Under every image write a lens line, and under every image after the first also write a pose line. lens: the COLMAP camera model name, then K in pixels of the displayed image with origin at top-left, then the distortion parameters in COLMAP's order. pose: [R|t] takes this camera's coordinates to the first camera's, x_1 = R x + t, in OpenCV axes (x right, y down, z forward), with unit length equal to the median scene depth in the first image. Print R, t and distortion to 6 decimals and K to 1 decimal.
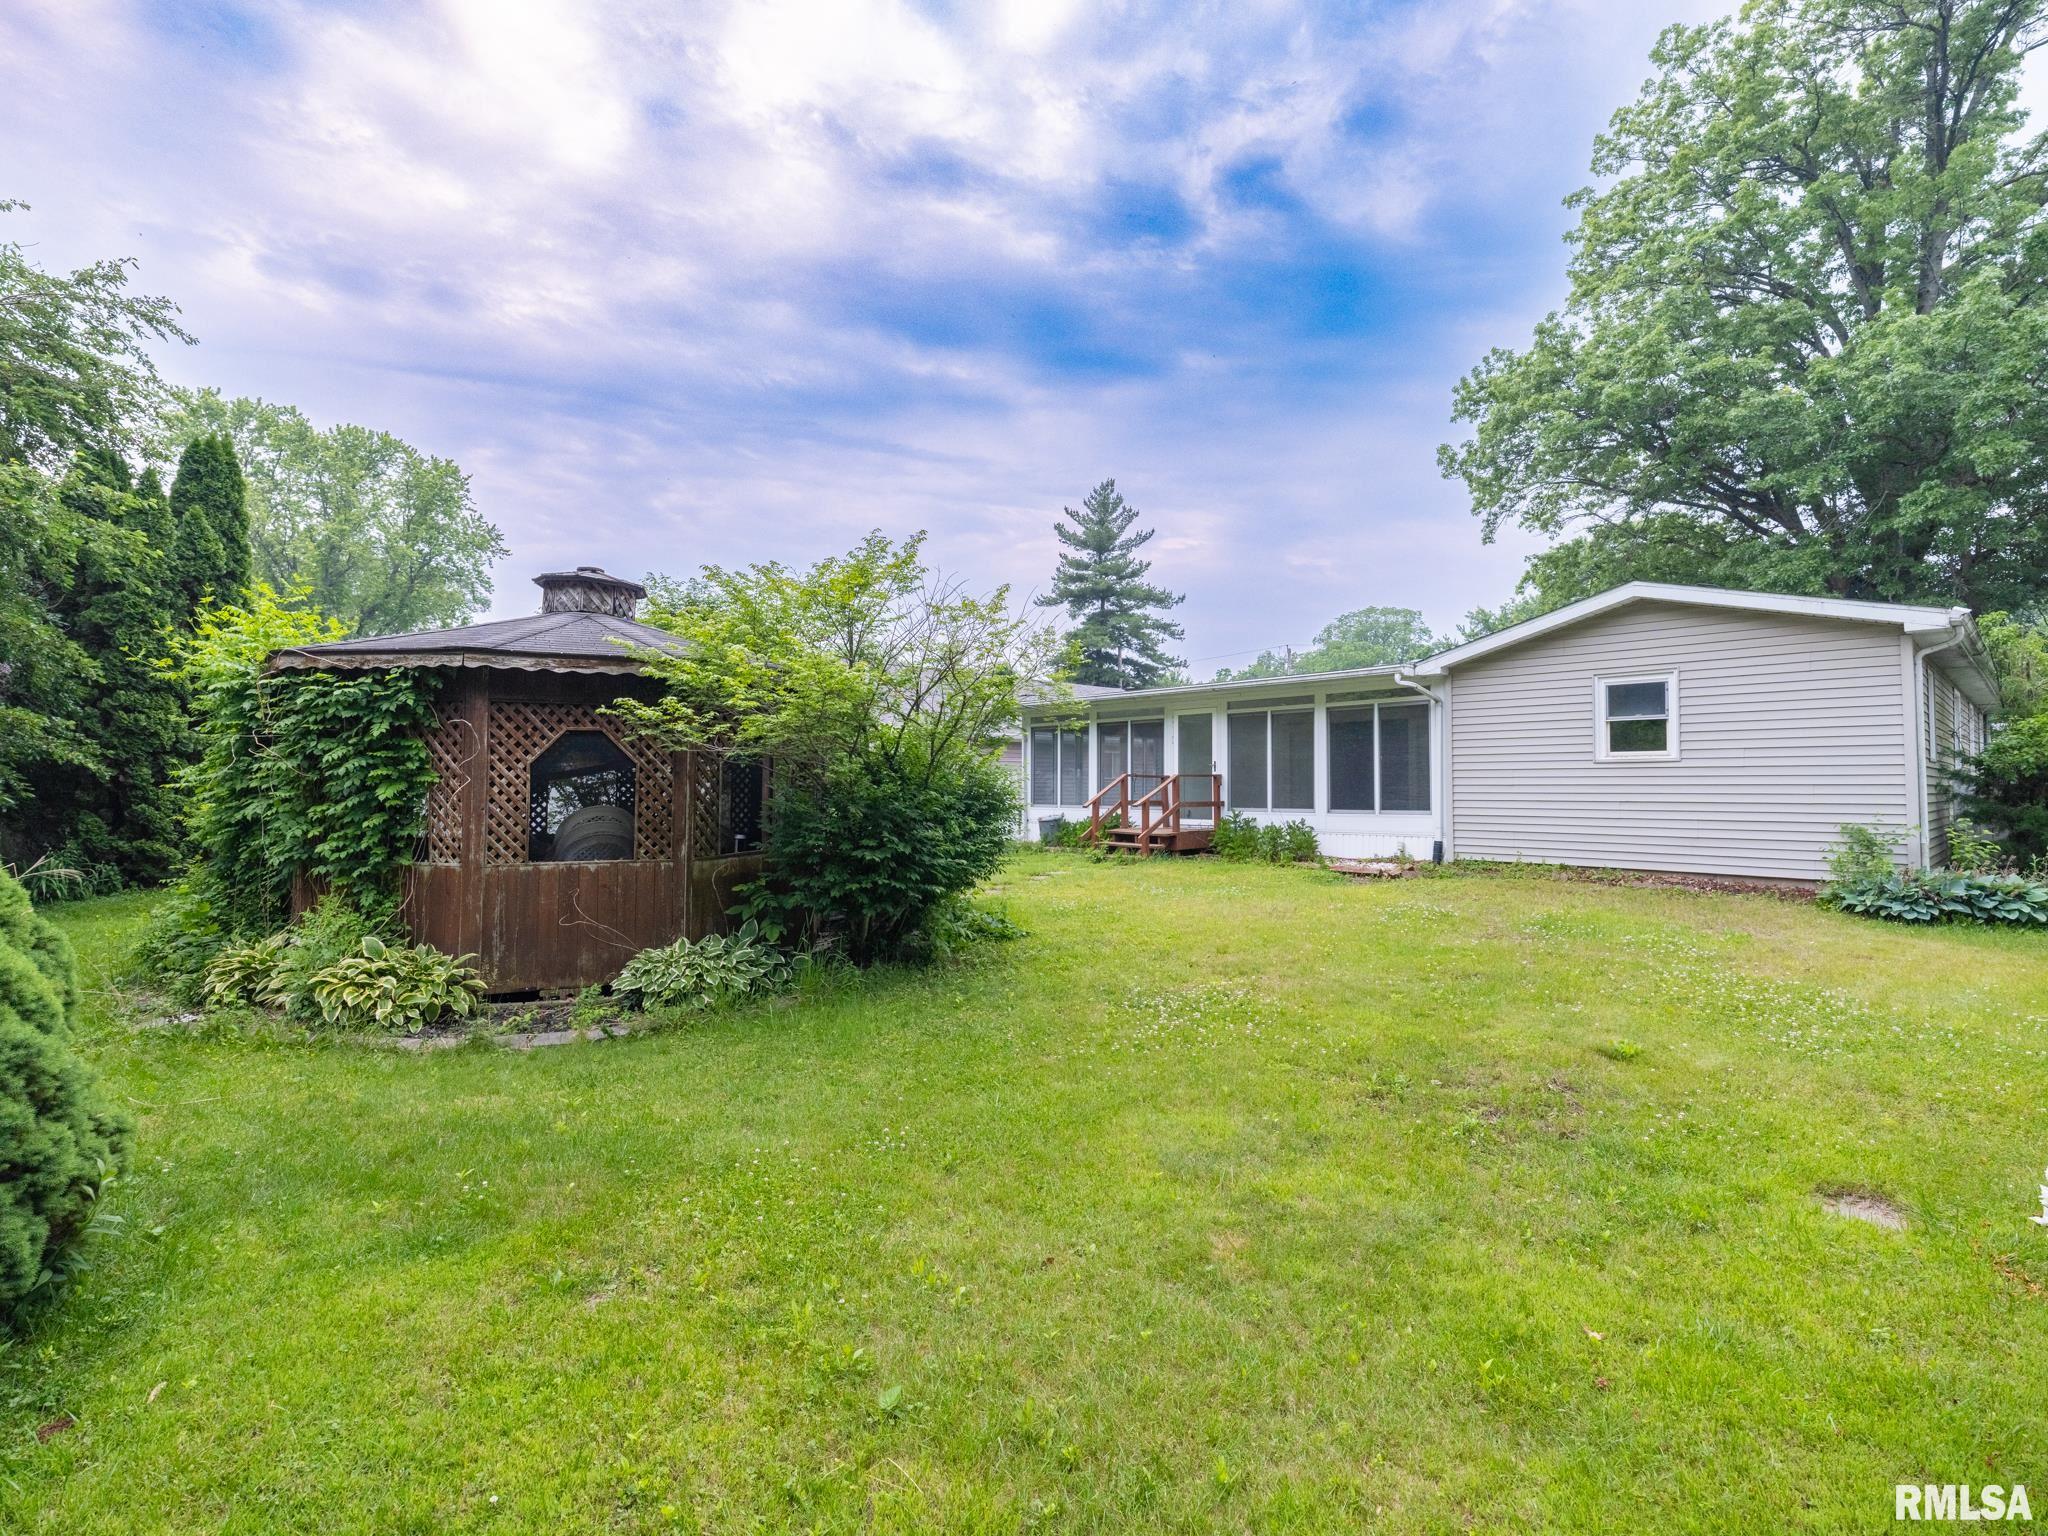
lens RADIAL K [[931.4, 0, 1029.9], [0, 931.4, 771.6], [0, 0, 1]] dist [-0.001933, -0.000562]
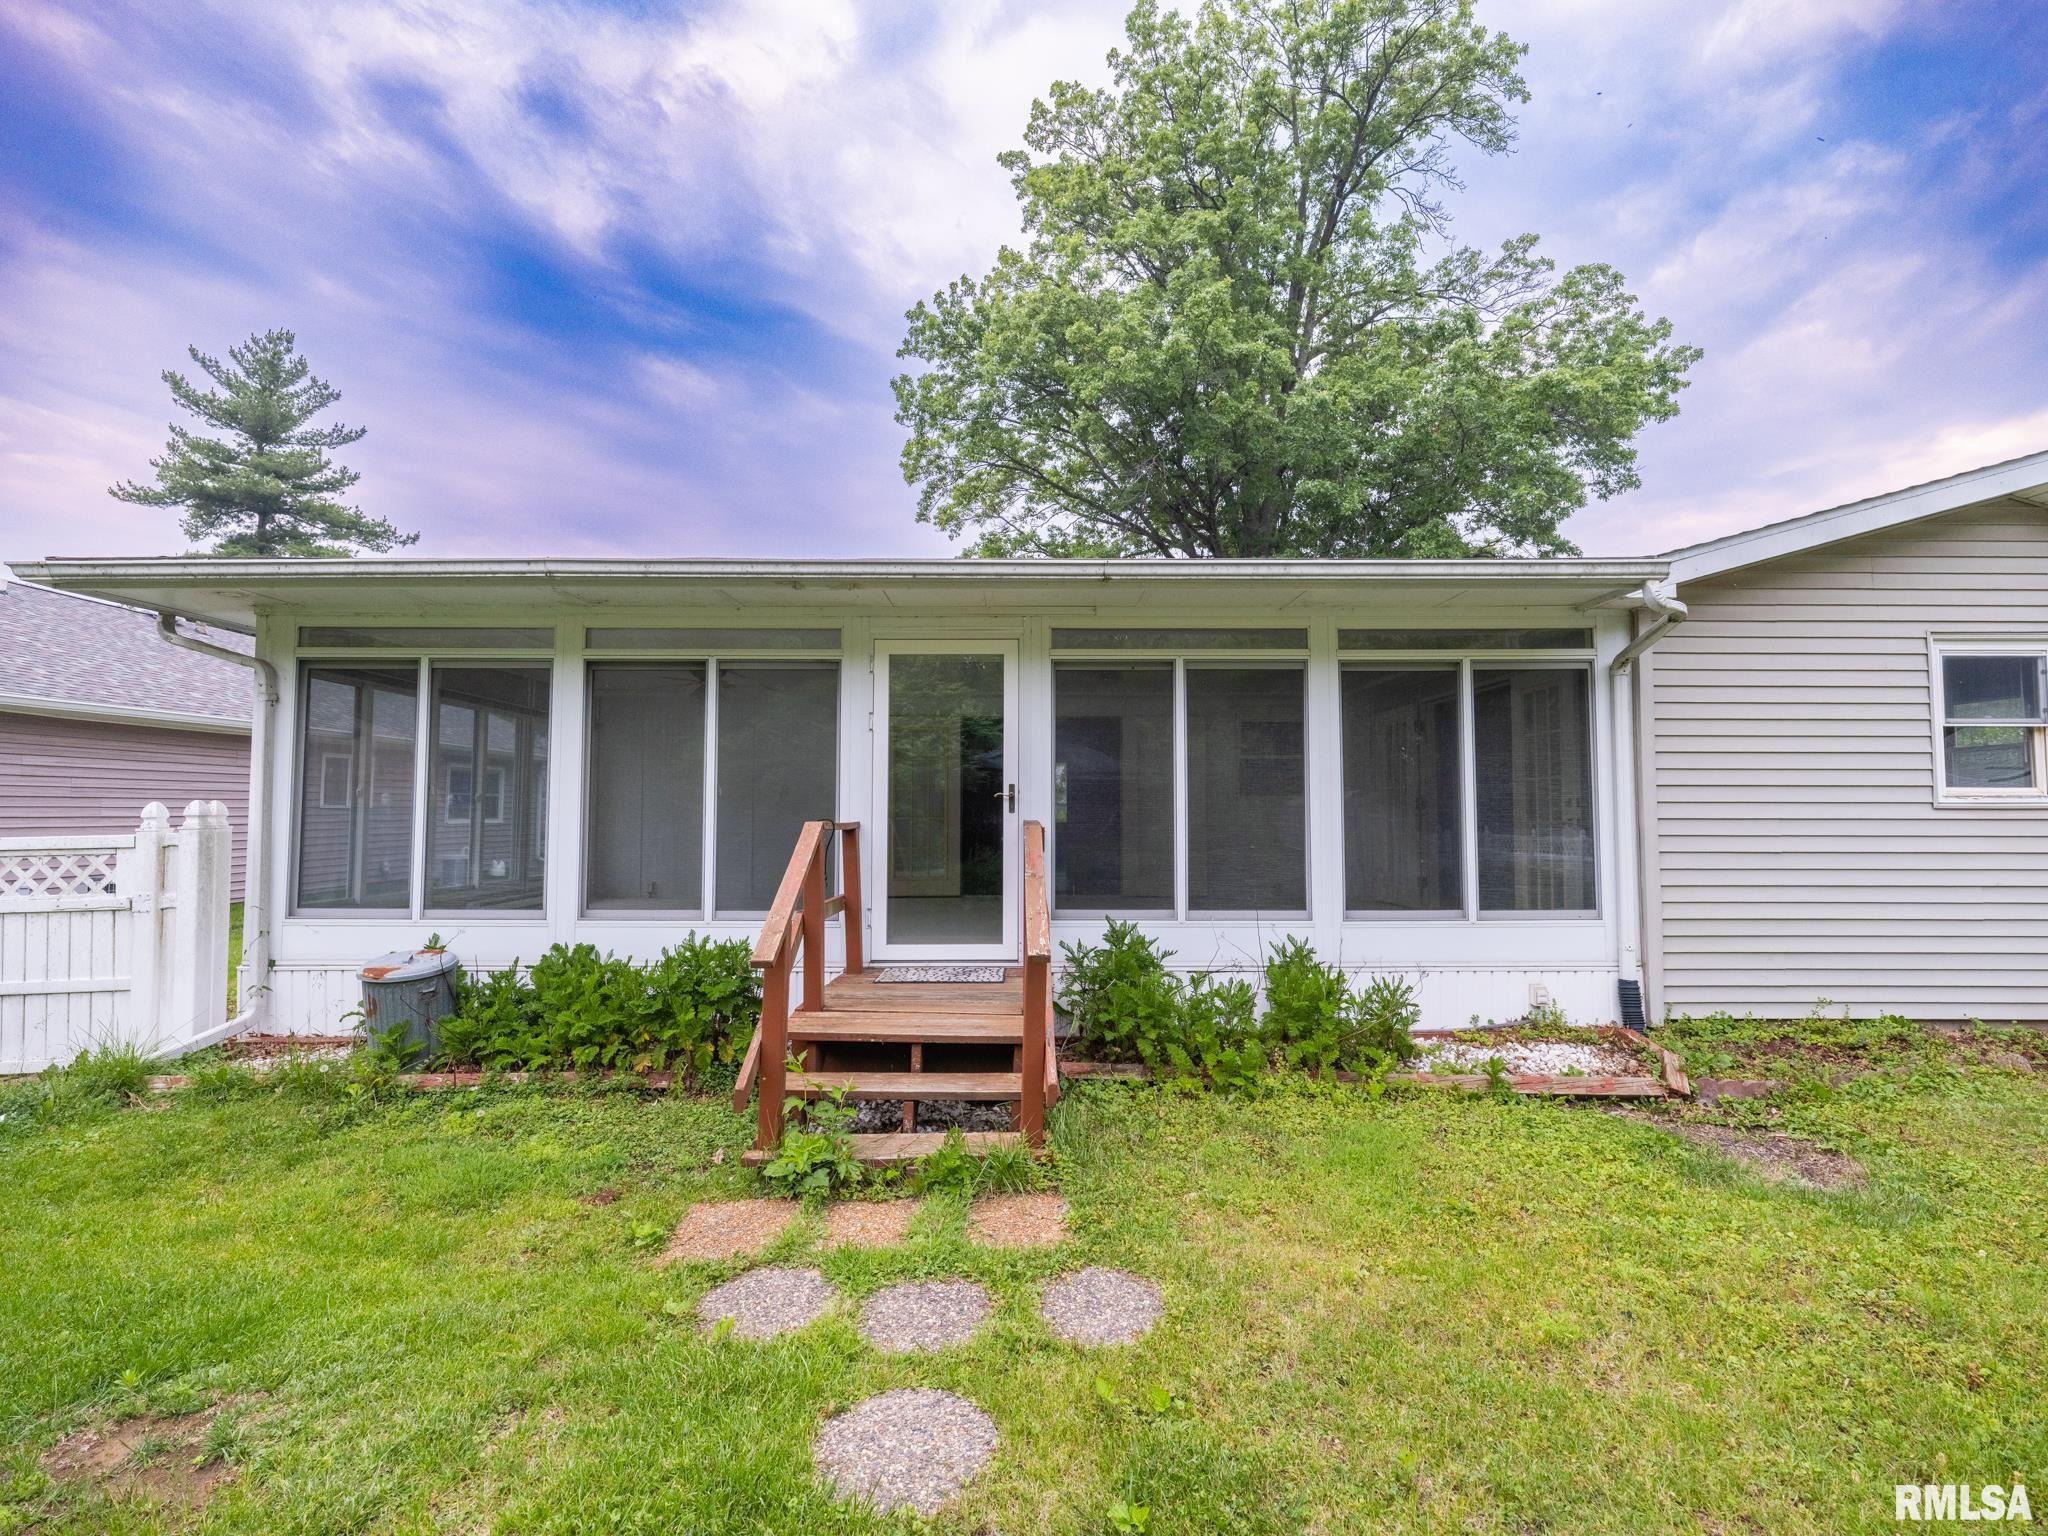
lens RADIAL K [[931.4, 0, 1019.1], [0, 931.4, 760.6], [0, 0, 1]] dist [-0.001933, -0.000562]
pose [[0.687963, 0.037107, 0.724797, -0.037696], [-0.012535, 0.999151, -0.039255, -0.003586], [-0.725638, 0.017920, 0.687843, 0.414090]]
